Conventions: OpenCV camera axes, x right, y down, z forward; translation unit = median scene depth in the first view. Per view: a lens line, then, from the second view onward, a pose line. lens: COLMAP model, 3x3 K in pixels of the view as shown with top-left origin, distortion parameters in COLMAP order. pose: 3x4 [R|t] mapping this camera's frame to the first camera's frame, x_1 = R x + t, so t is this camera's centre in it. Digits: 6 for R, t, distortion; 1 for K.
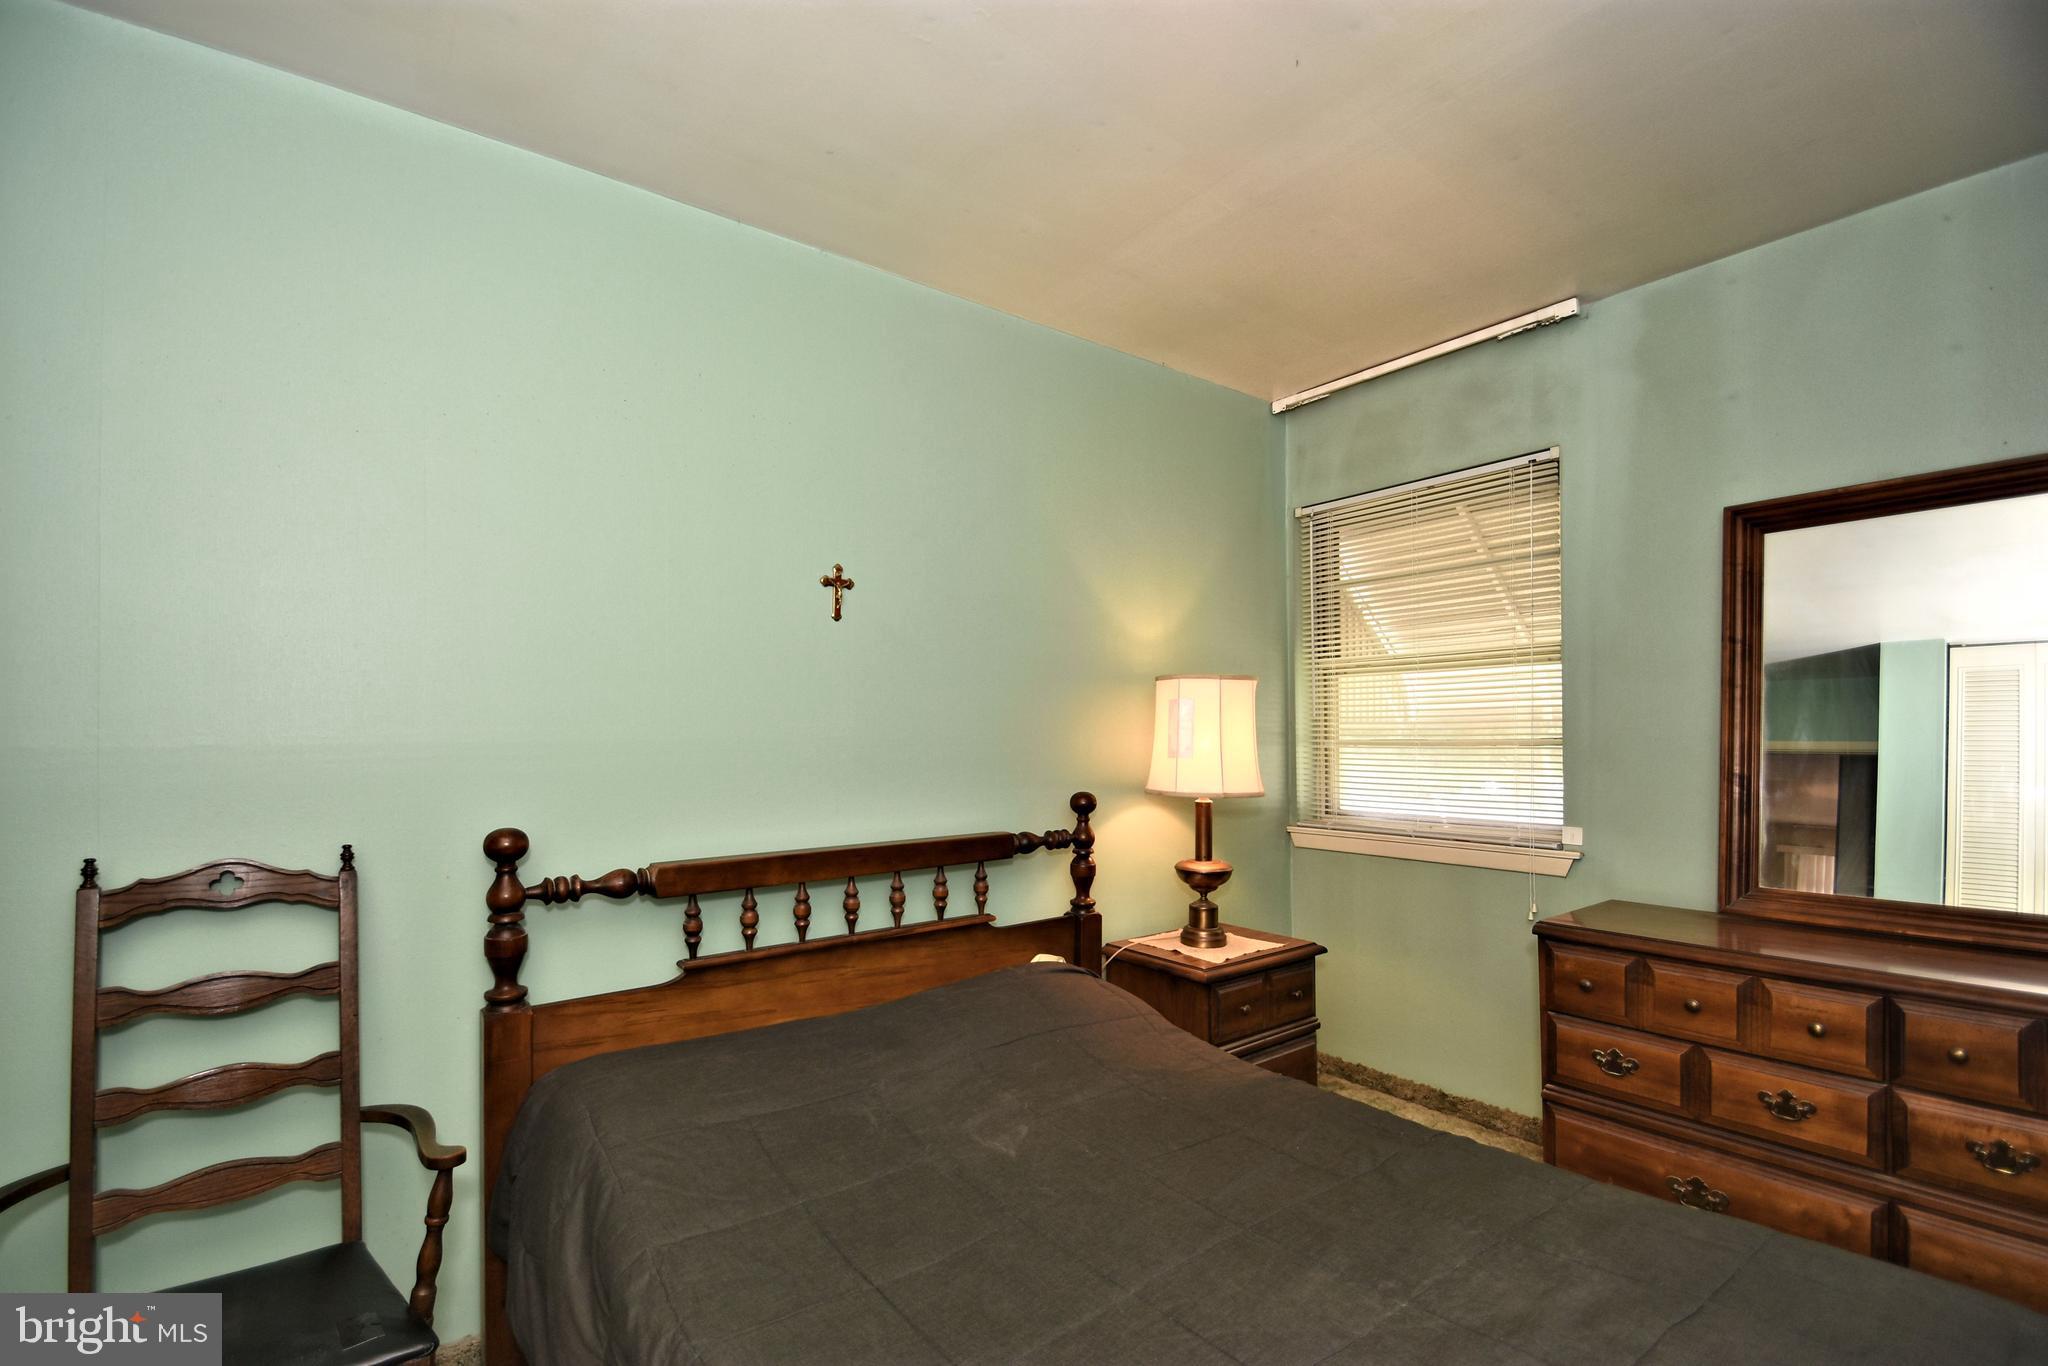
lens RADIAL K [[904.0, 0, 982.6], [0, 904.0, 717.6], [0, 0, 1]] dist [-0.008793, -0.000079]
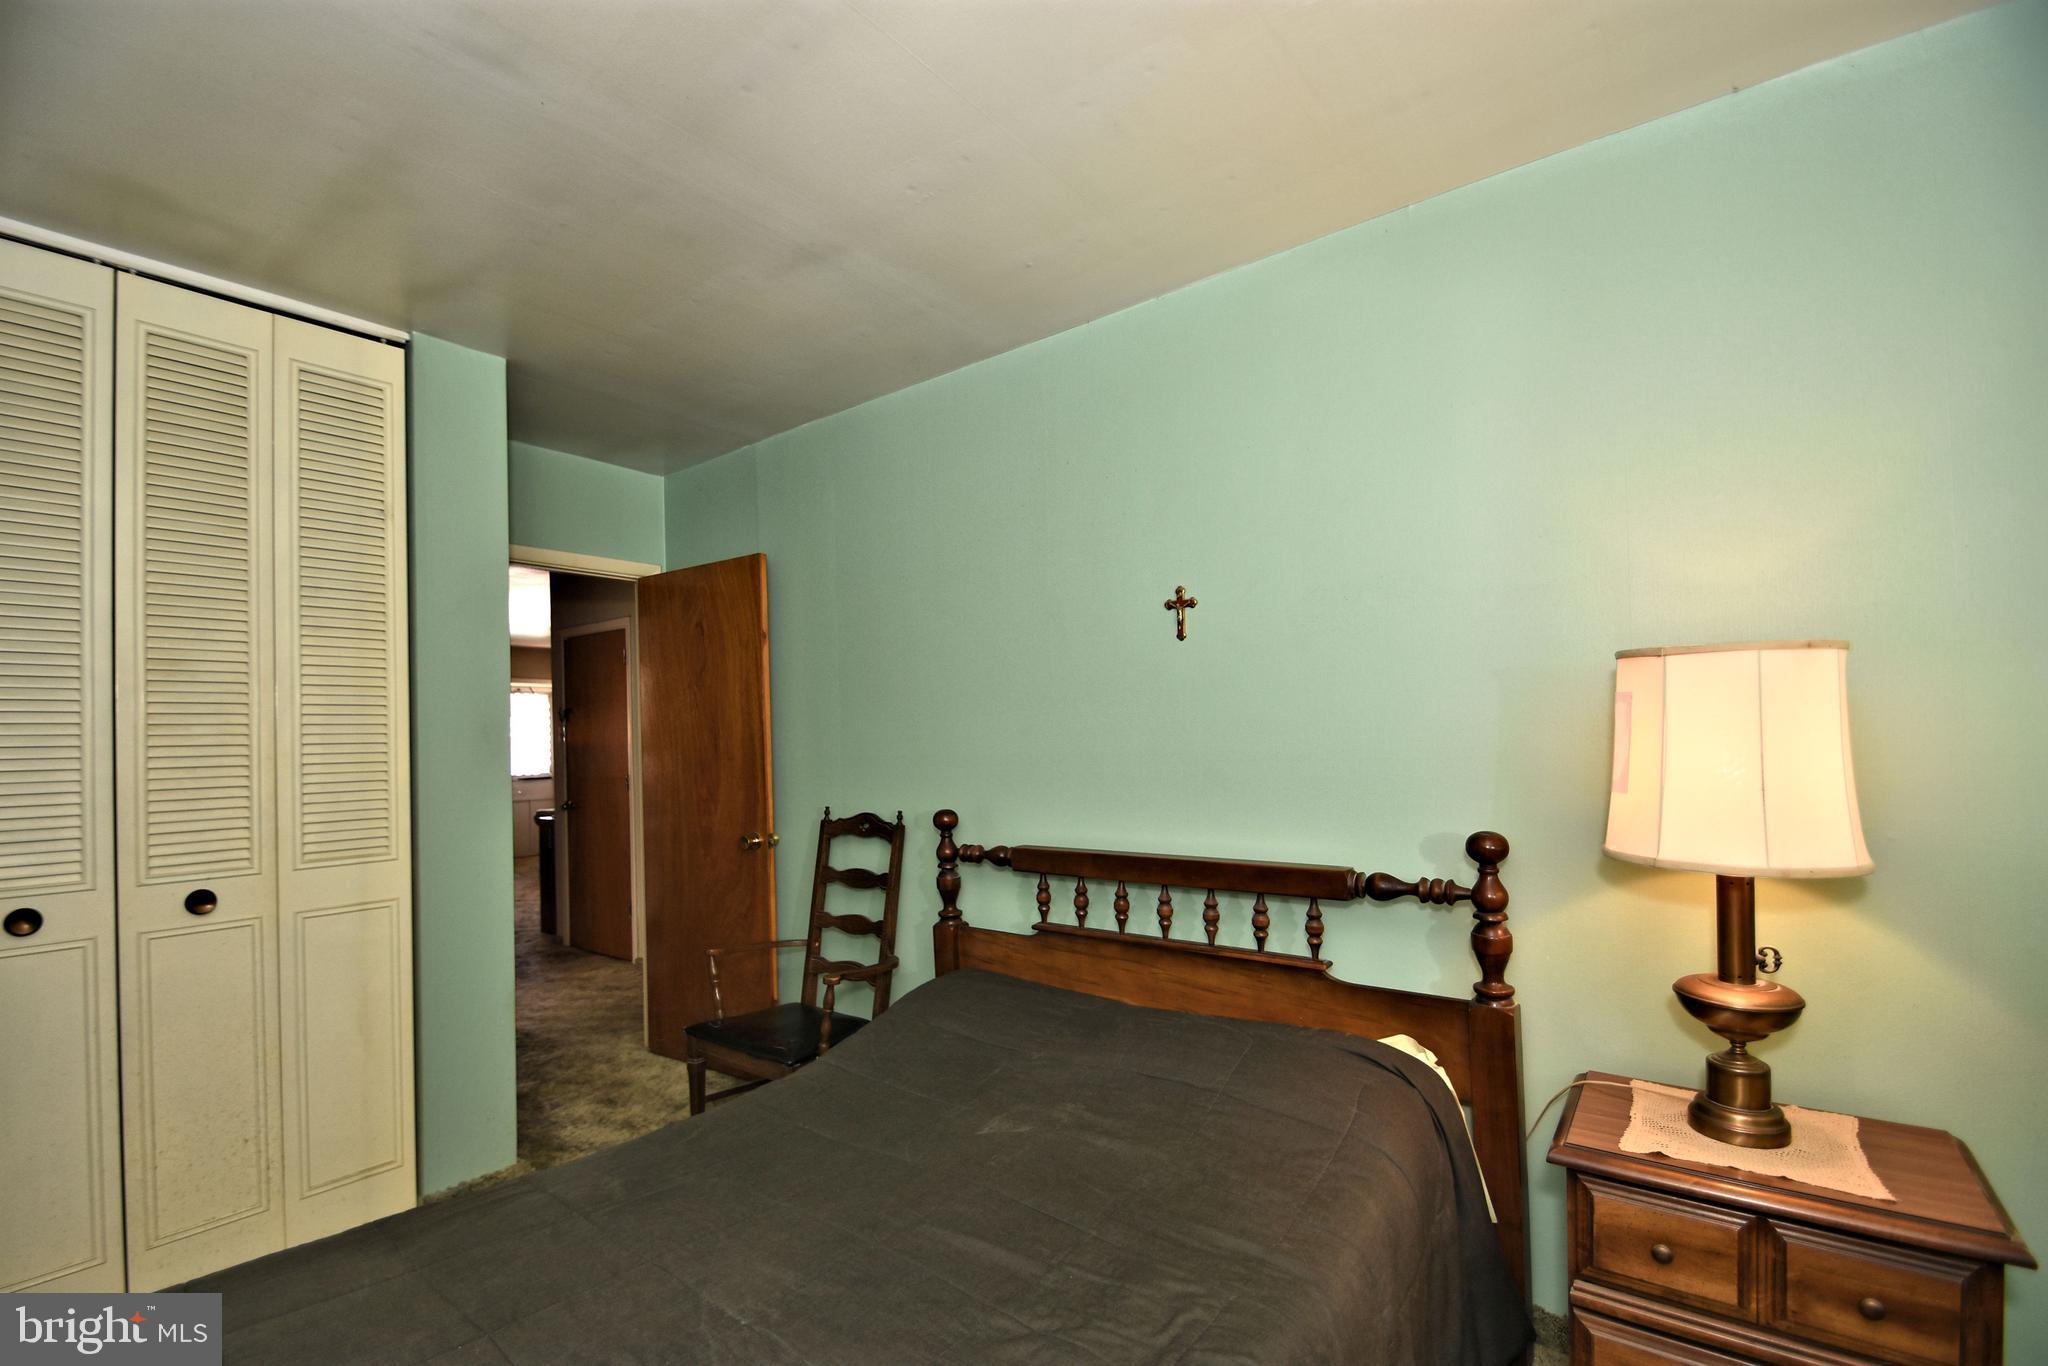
lens RADIAL K [[887.8, 0, 1008.8], [0, 887.8, 728.3], [0, 0, 1]] dist [0.024368, -0.022399]
pose [[0.279407, -0.014029, -0.960070, 0.746178], [0.028642, 0.999570, -0.006271, -0.004331], [0.959745, -0.025746, 0.279689, 0.500970]]
